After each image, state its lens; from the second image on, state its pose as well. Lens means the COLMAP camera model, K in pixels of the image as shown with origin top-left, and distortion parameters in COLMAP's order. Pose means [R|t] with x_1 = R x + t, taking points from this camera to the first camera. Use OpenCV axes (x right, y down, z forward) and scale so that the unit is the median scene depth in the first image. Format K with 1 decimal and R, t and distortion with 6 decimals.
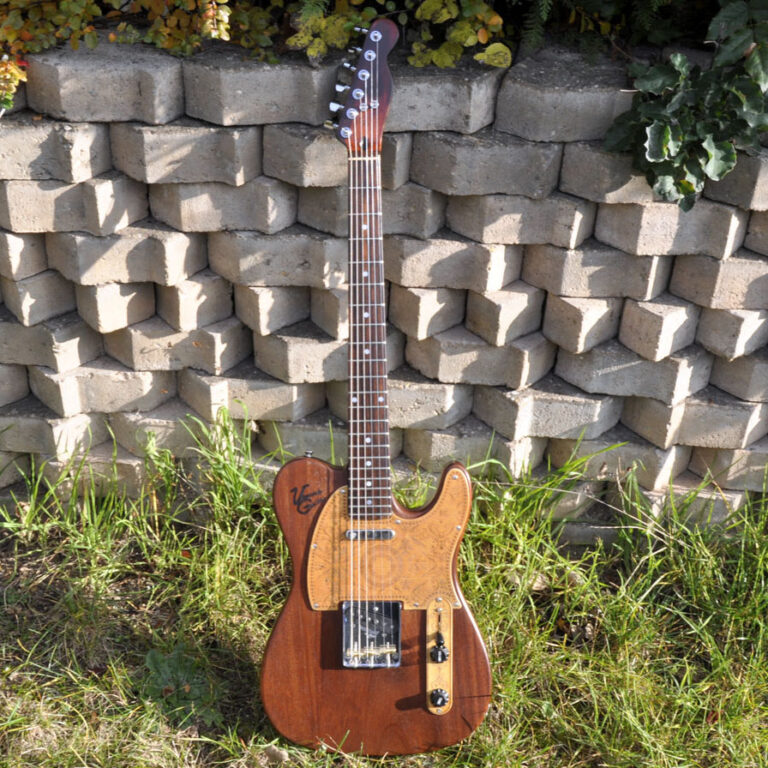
lens RADIAL K [[1093.0, 0, 384.0], [0, 1093.0, 384.0], [0, 0, 1]] dist [-0.036805, -0.058875]
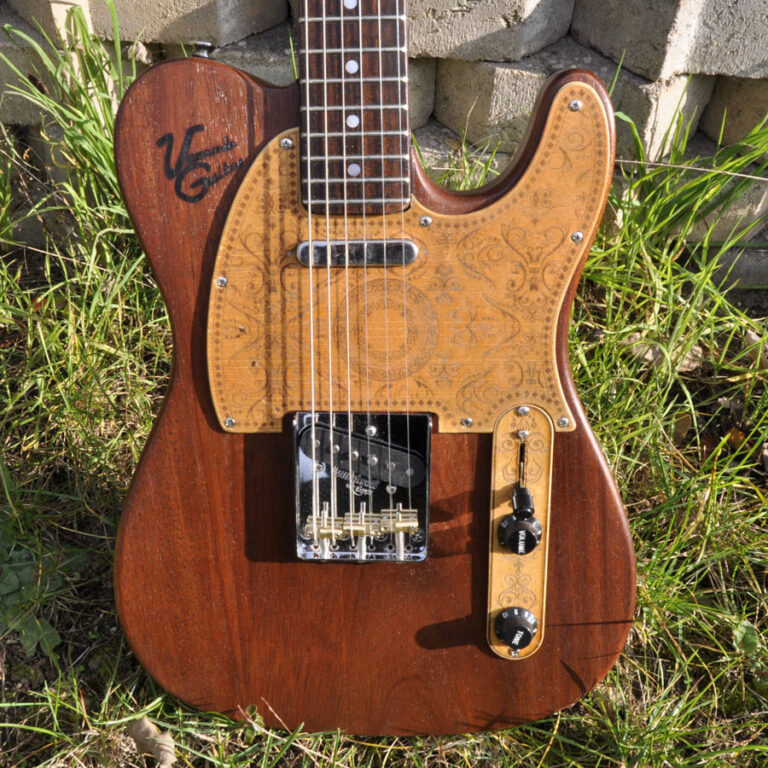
lens RADIAL K [[829.2, 0, 361.4], [0, 829.2, 367.5], [0, 0, 1]] dist [0.011417, -0.002360]
pose [[0.998322, 0.008164, -0.057331, 0.006776], [0.004898, 0.974561, 0.224071, 0.110415], [0.057702, -0.223975, 0.972885, 0.692557]]
